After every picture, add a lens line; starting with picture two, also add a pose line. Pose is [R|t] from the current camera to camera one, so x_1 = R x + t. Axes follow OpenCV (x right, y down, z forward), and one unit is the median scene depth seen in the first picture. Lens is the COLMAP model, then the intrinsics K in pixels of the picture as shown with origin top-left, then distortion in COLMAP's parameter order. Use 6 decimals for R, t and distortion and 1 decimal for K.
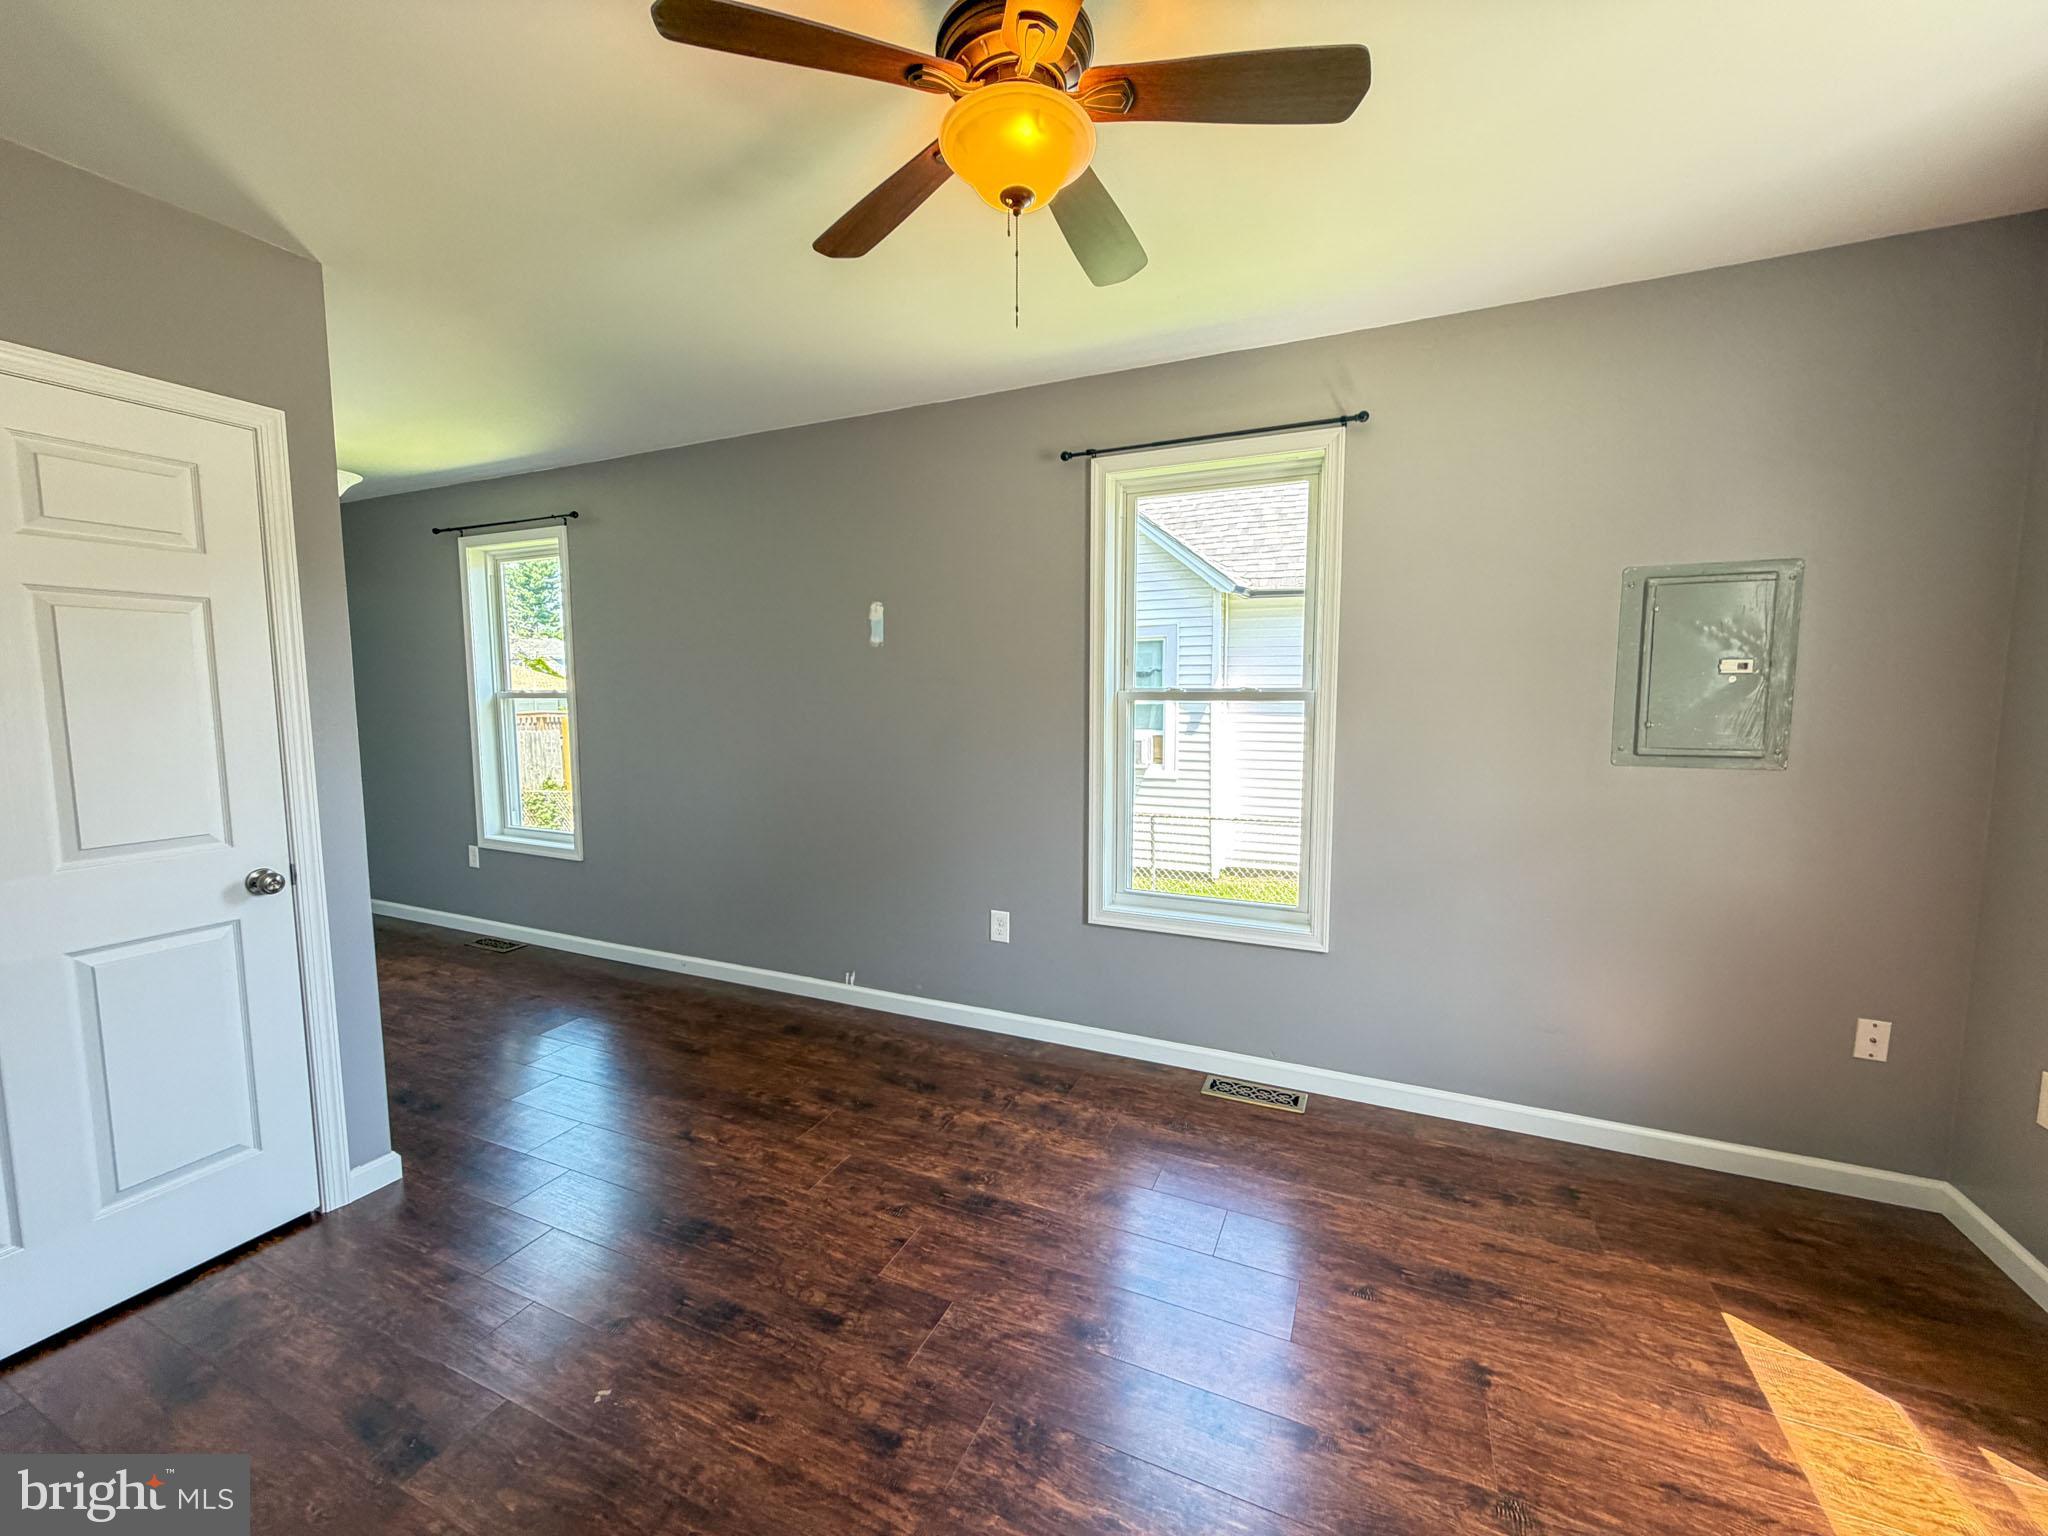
lens RADIAL K [[811.7, 0, 1017.3], [0, 811.7, 765.1], [0, 0, 1]] dist [0.000516, 0.000143]
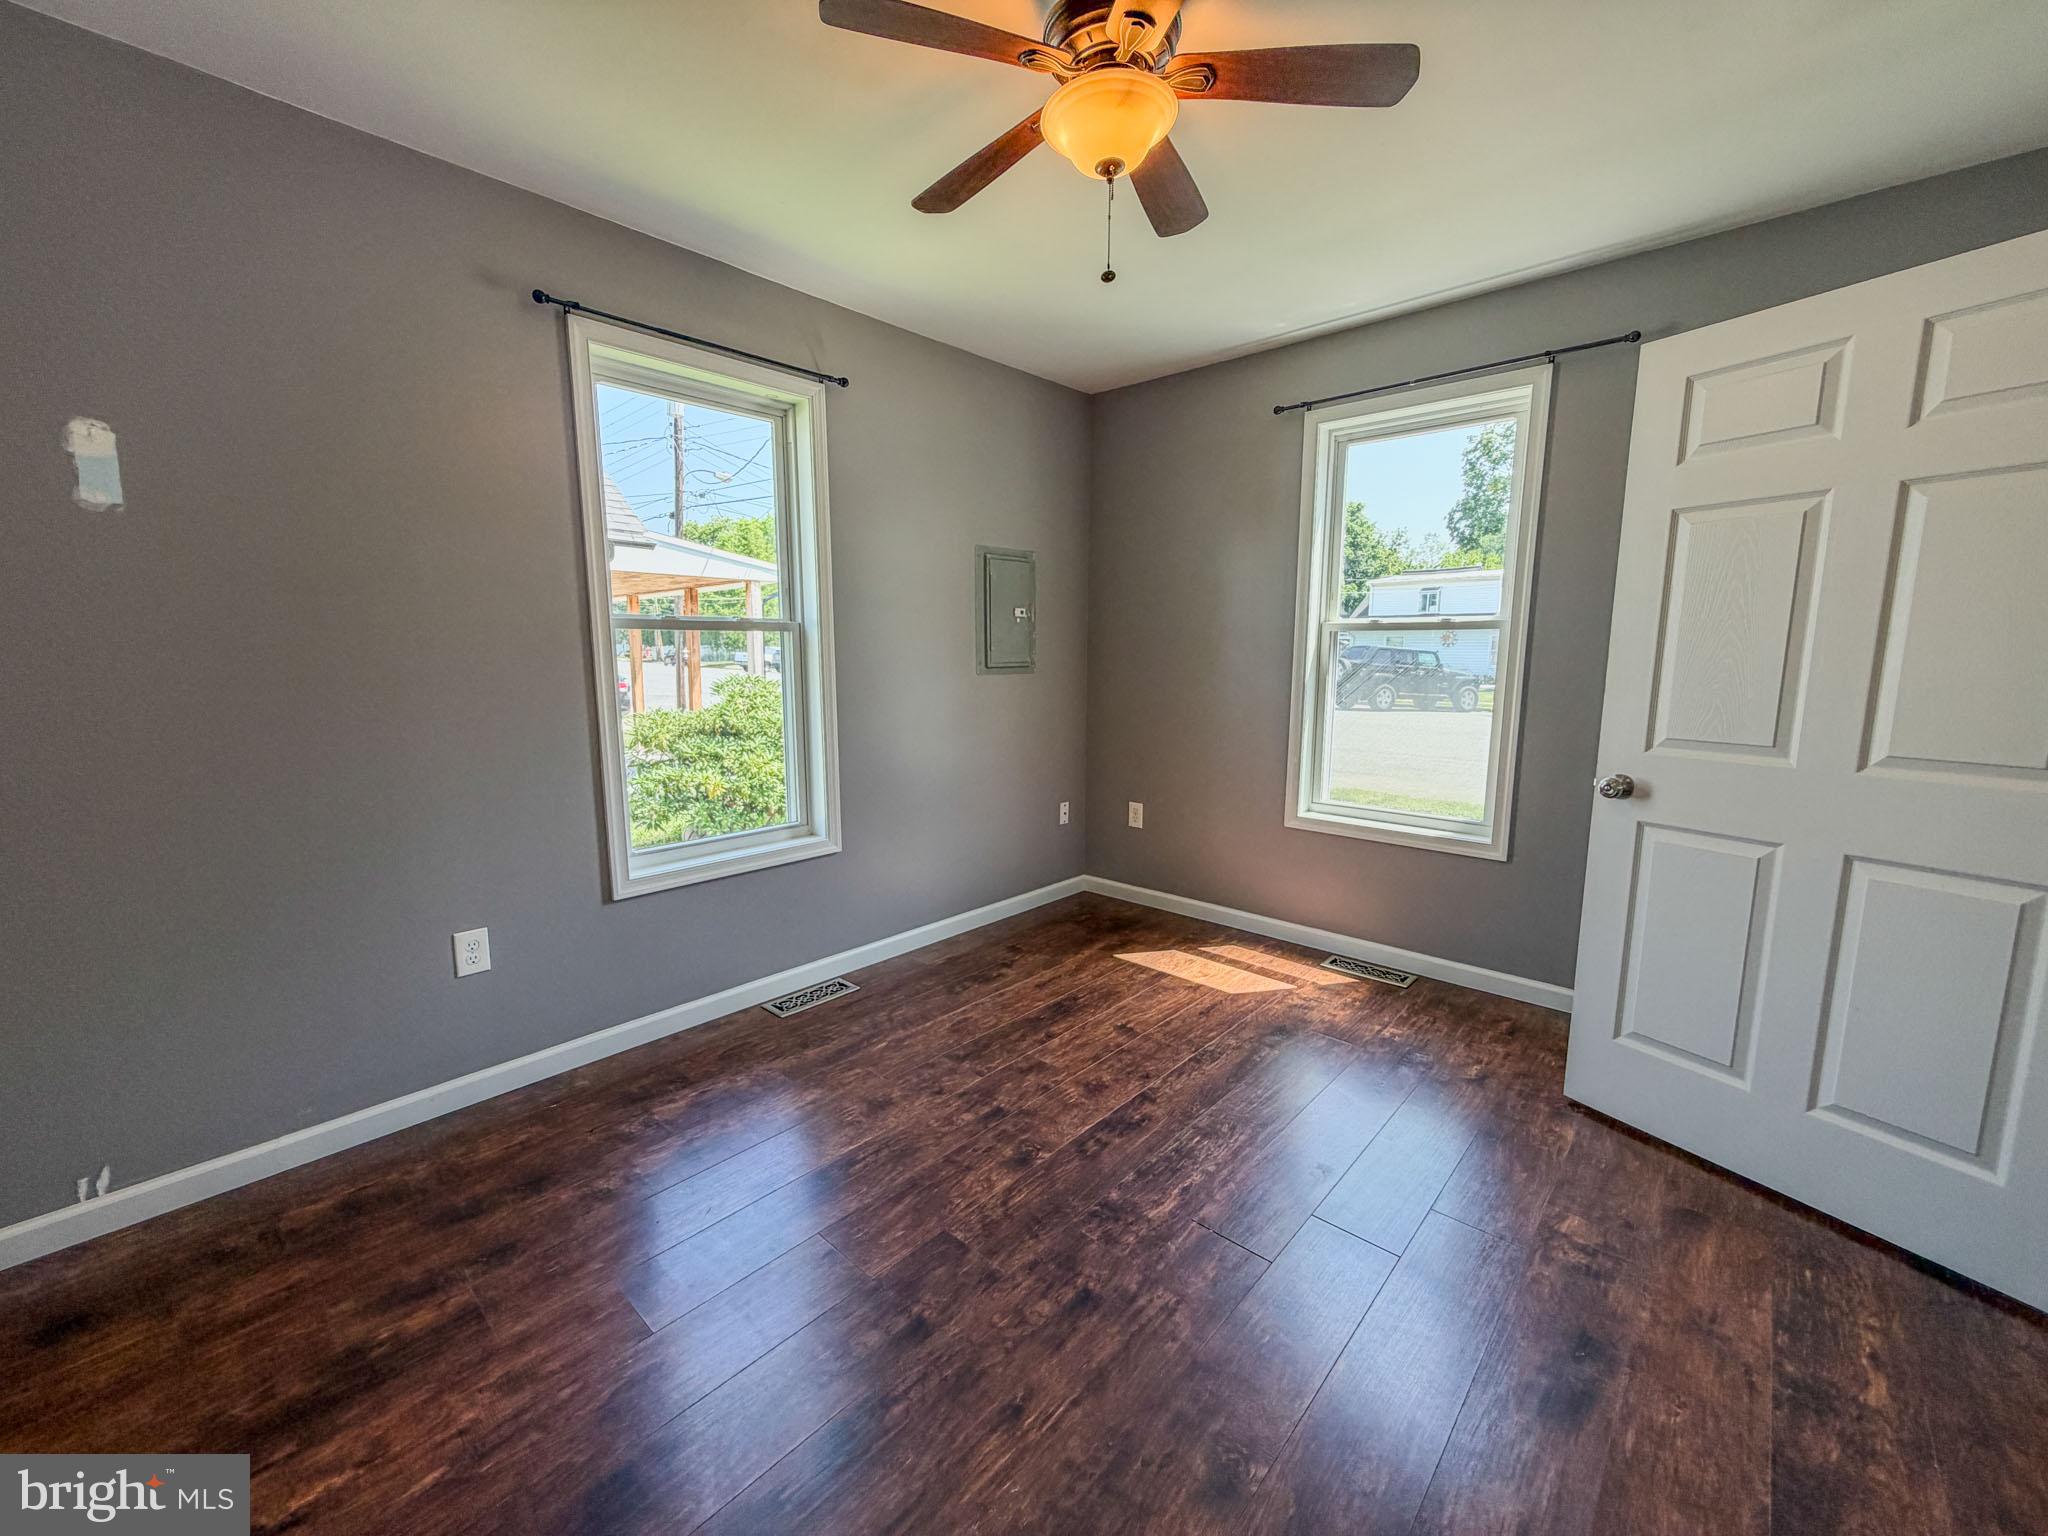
lens RADIAL K [[811.7, 0, 1017.3], [0, 811.7, 765.1], [0, 0, 1]] dist [0.000516, 0.000143]
pose [[0.314931, -0.134751, 0.939500, -0.822336], [0.083950, 0.989945, 0.113846, -0.000855], [-0.945395, 0.043017, 0.323076, 0.523867]]
